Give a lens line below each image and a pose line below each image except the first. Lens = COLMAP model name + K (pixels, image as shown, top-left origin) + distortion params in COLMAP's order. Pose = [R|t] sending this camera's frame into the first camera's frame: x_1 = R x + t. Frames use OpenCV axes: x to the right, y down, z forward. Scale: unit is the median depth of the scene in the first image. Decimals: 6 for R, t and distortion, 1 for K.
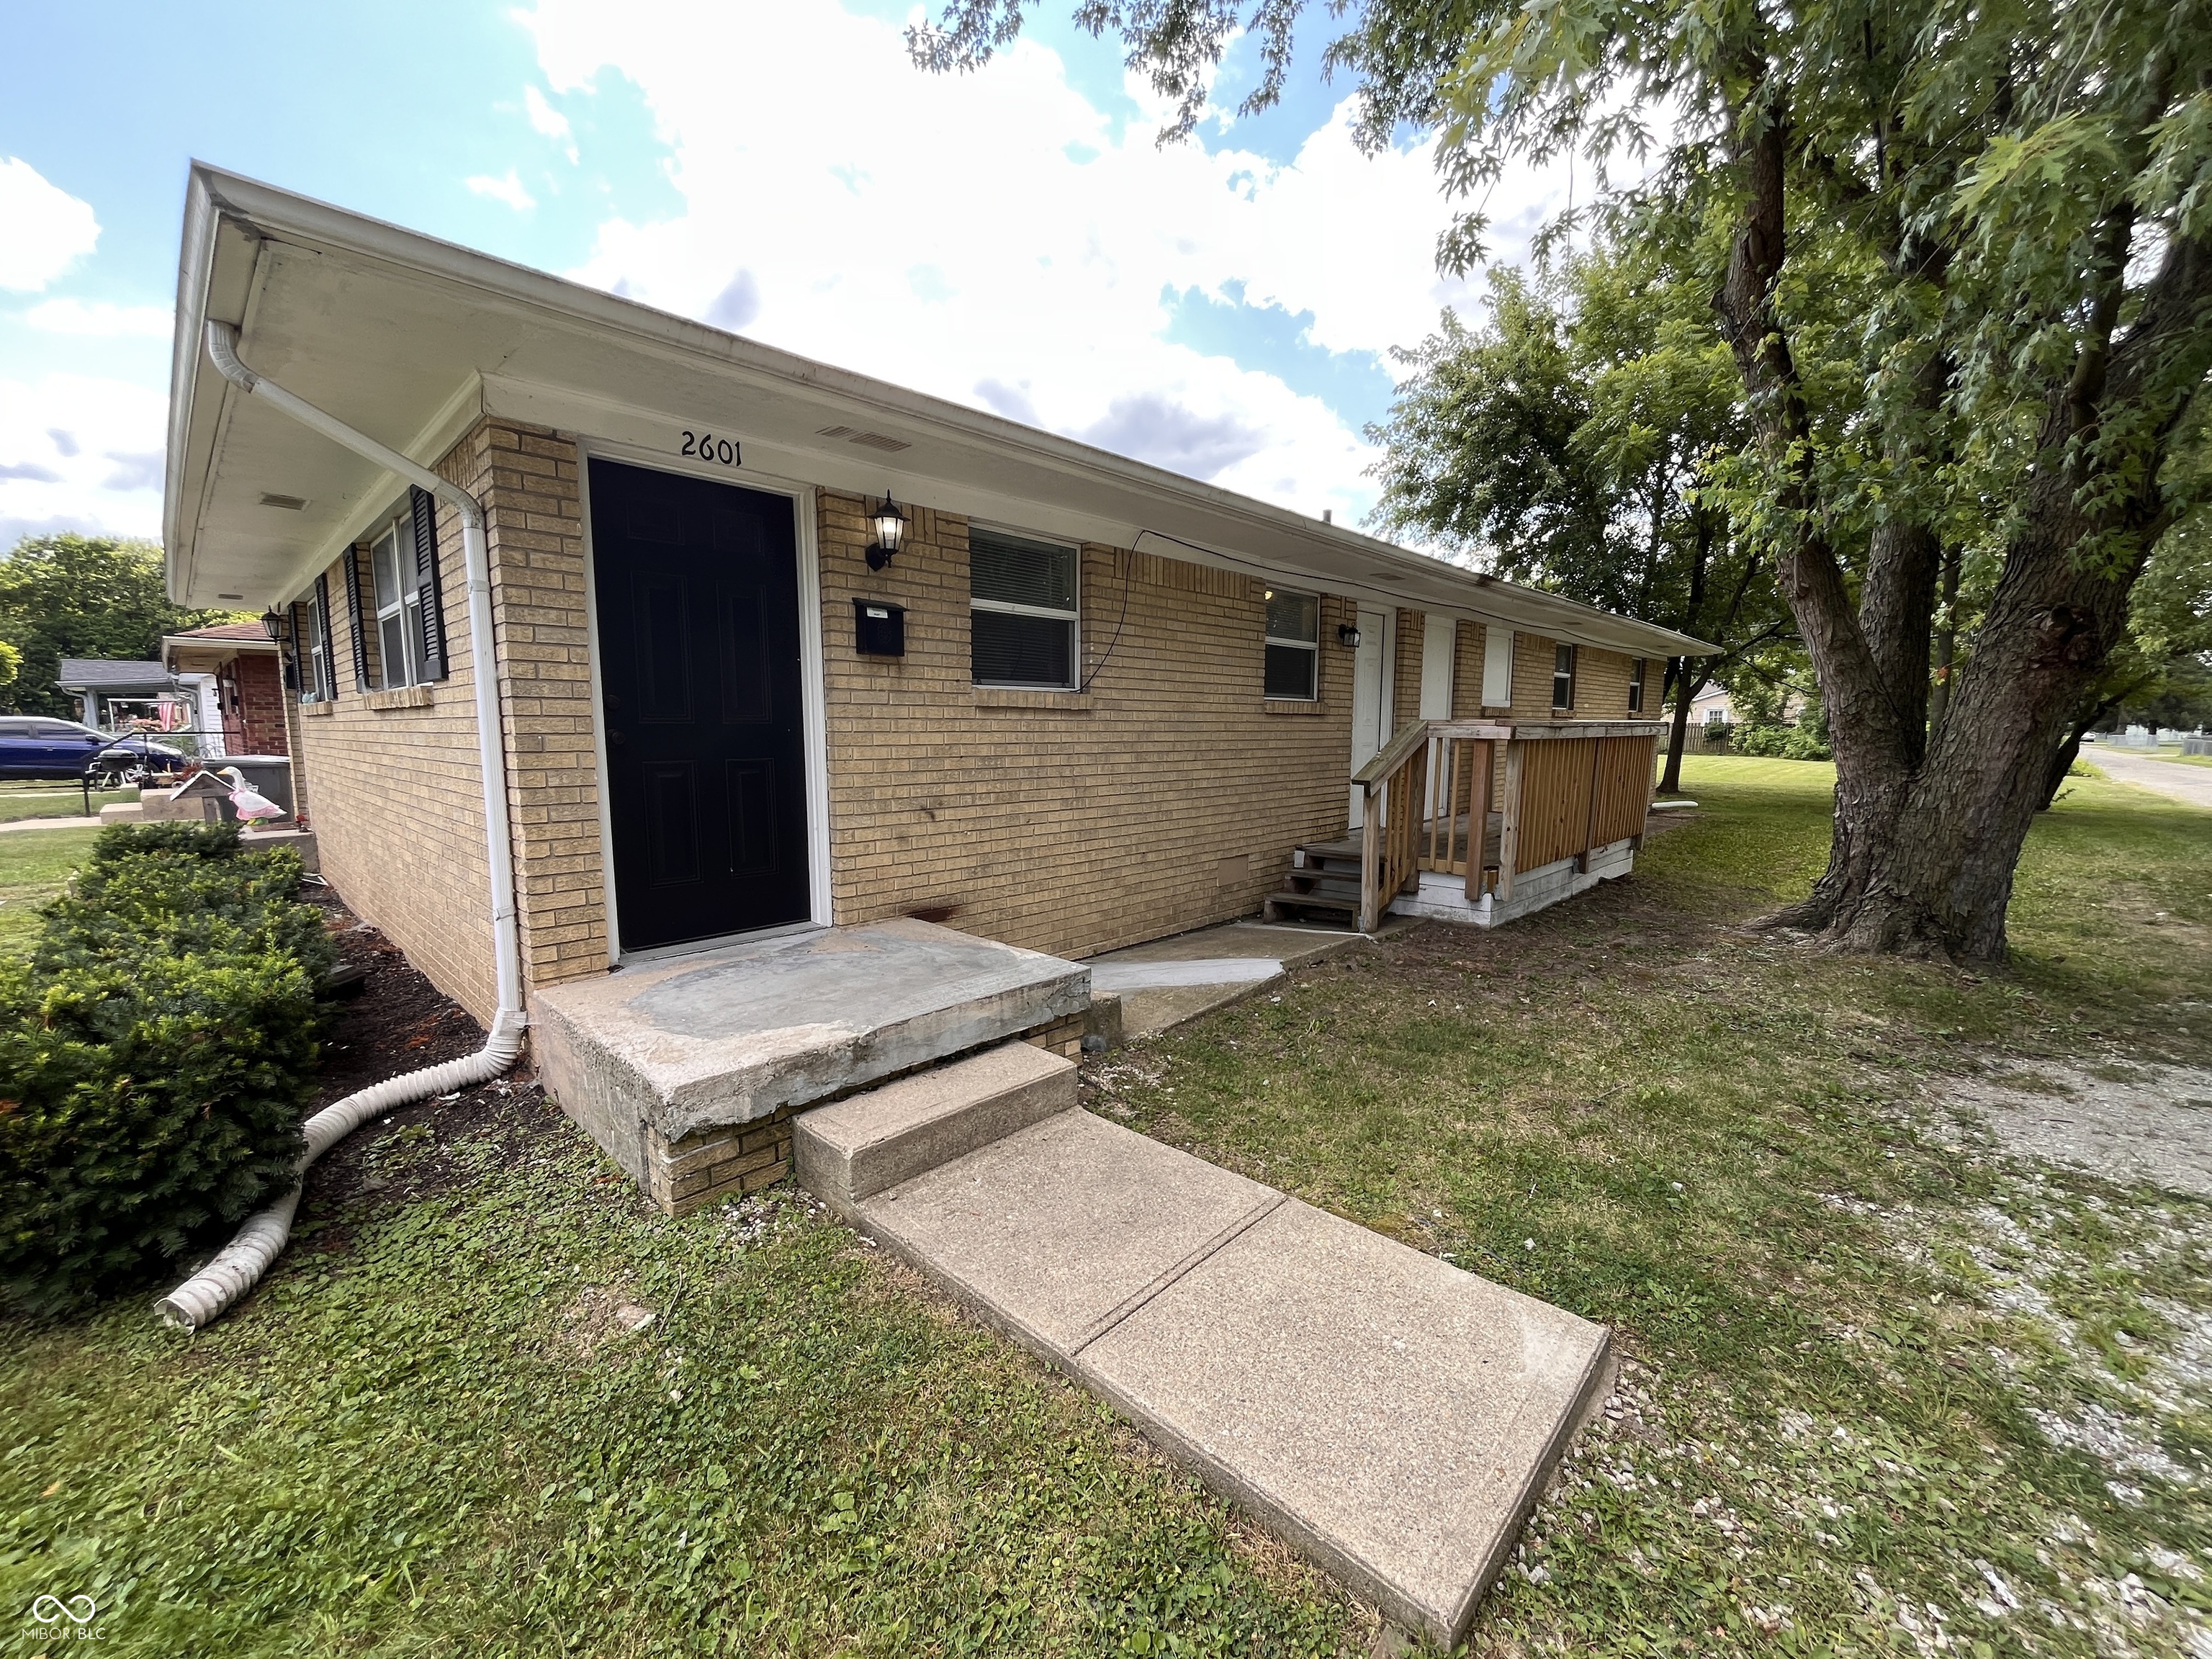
lens RADIAL K [[892.5, 0, 1108.6], [0, 892.5, 833.2], [0, 0, 1]] dist [-0.001543, -0.000233]
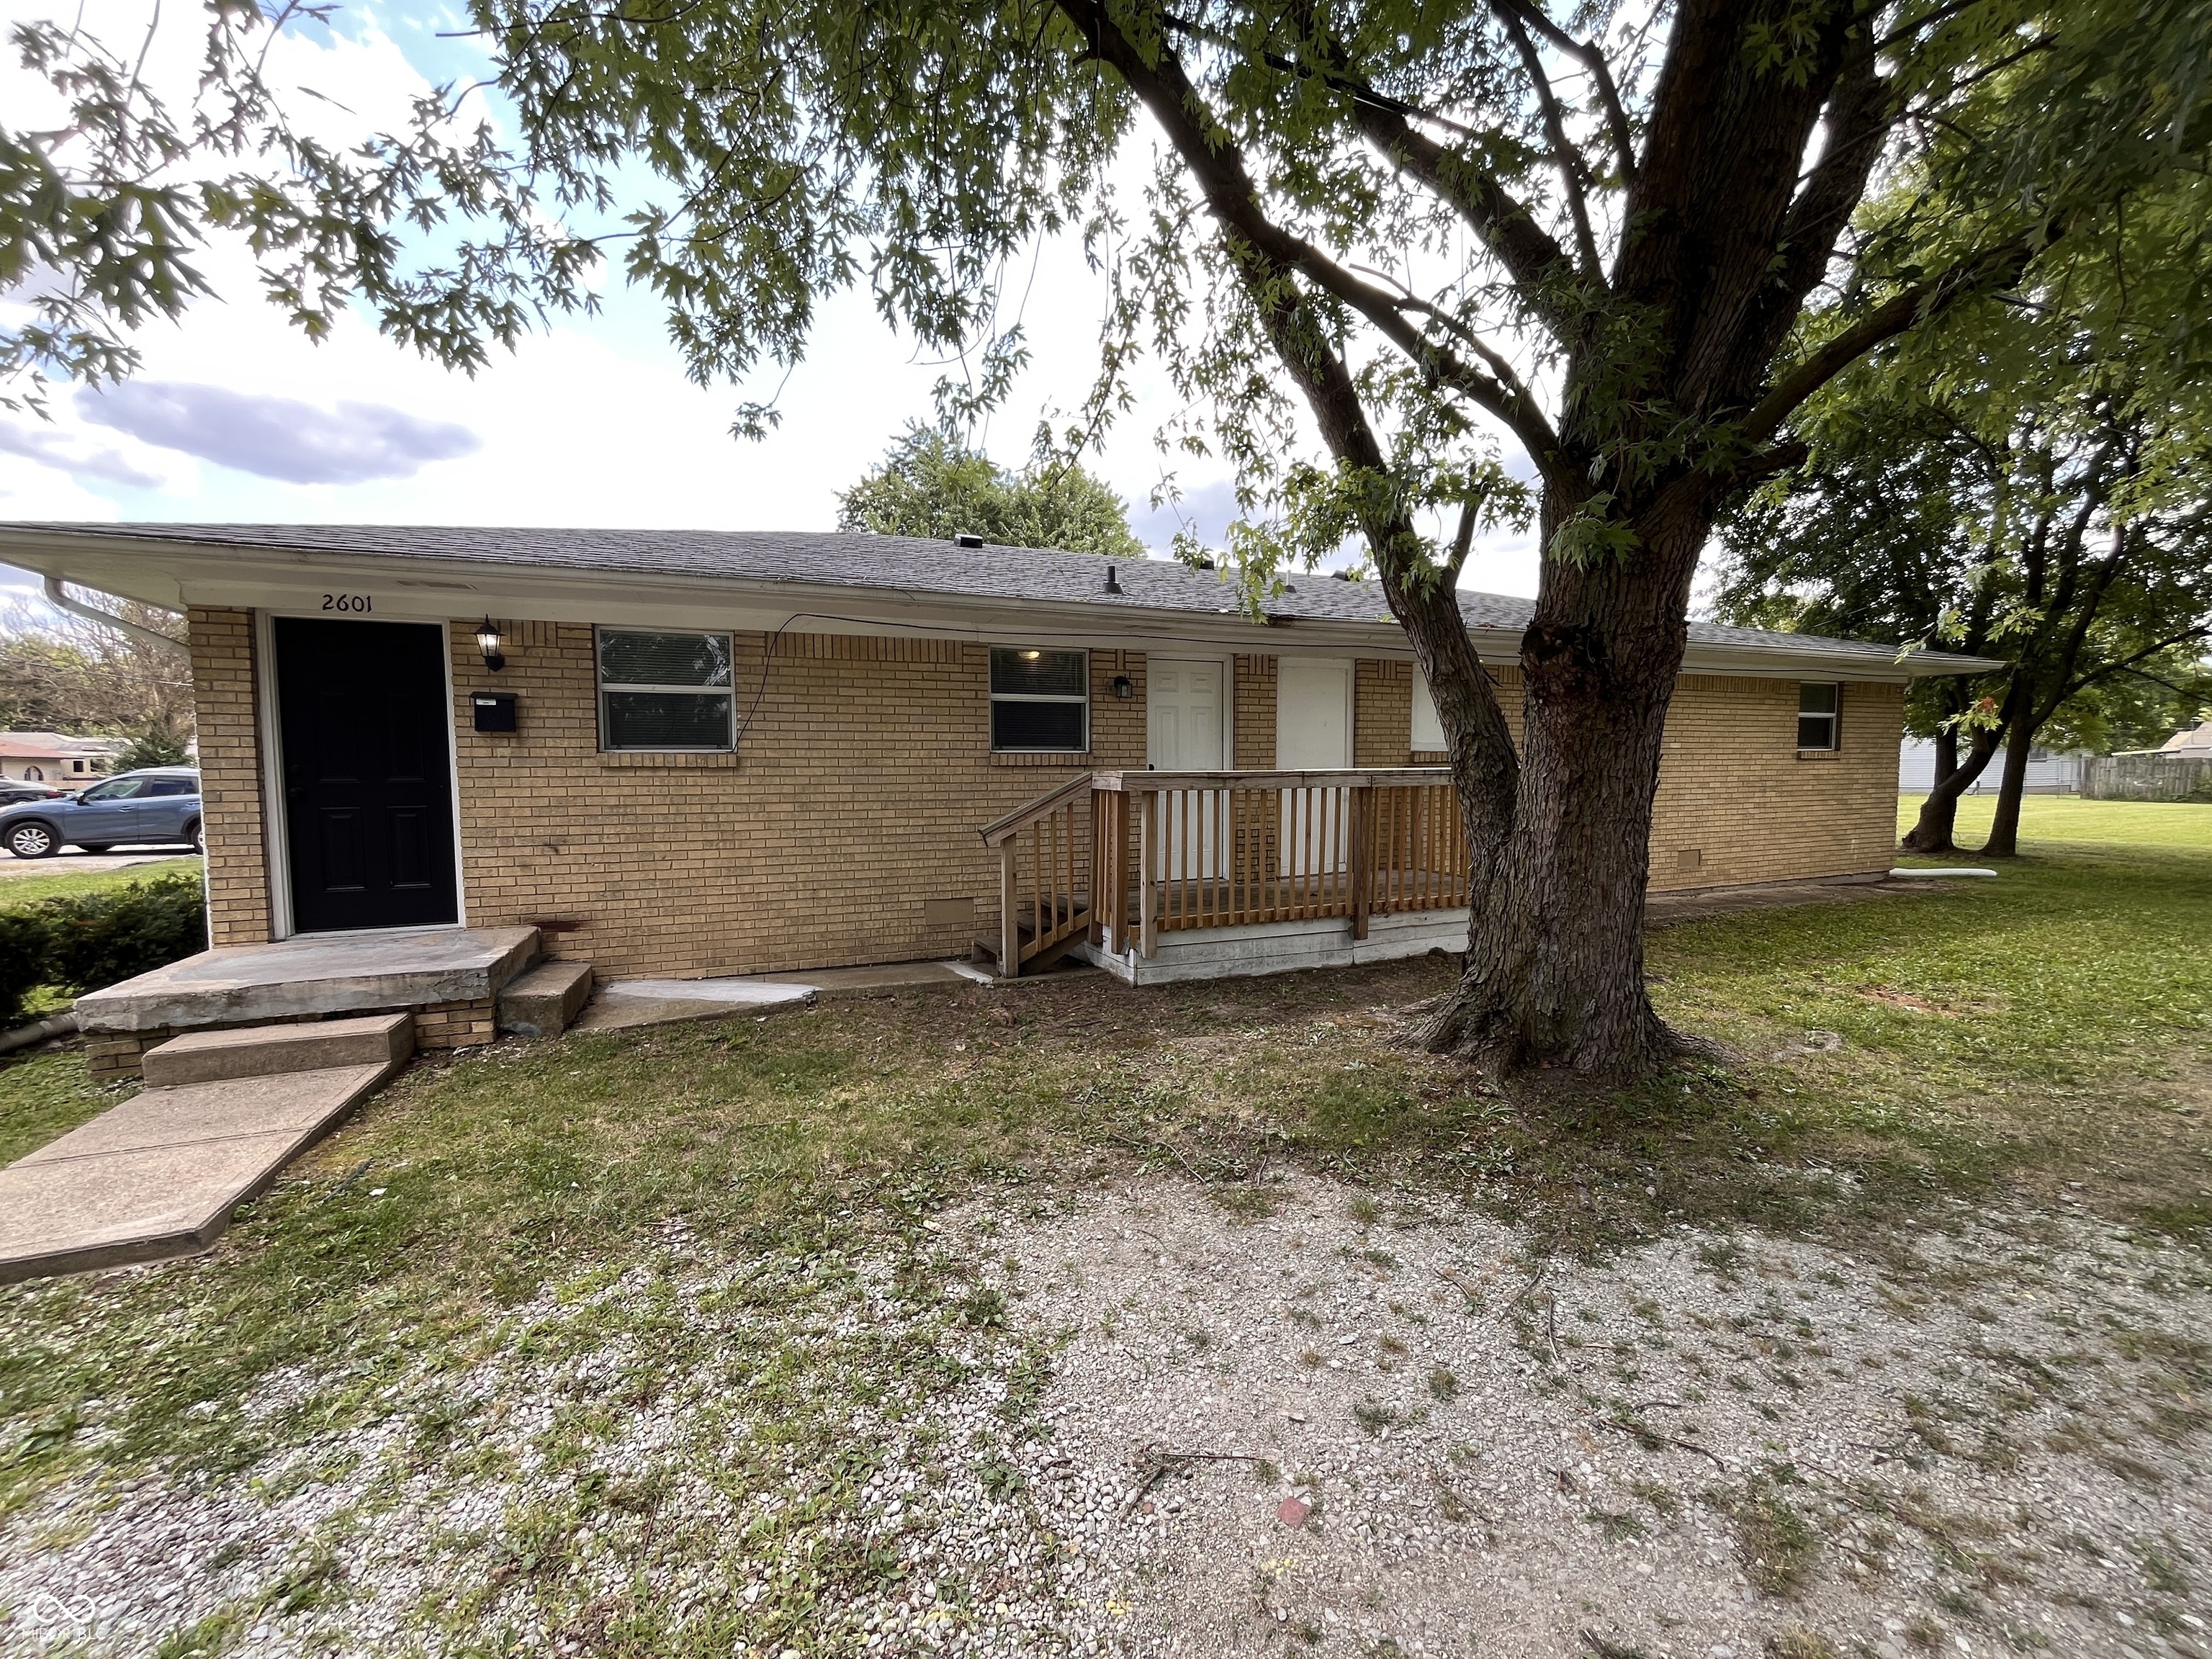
lens RADIAL K [[892.5, 0, 1110.1], [0, 892.5, 831.8], [0, 0, 1]] dist [-0.001543, -0.000233]
pose [[0.911795, 0.019767, -0.410170, 1.102276], [-0.040708, 0.998272, -0.042383, -0.024445], [0.408623, 0.055341, 0.911024, 0.134891]]
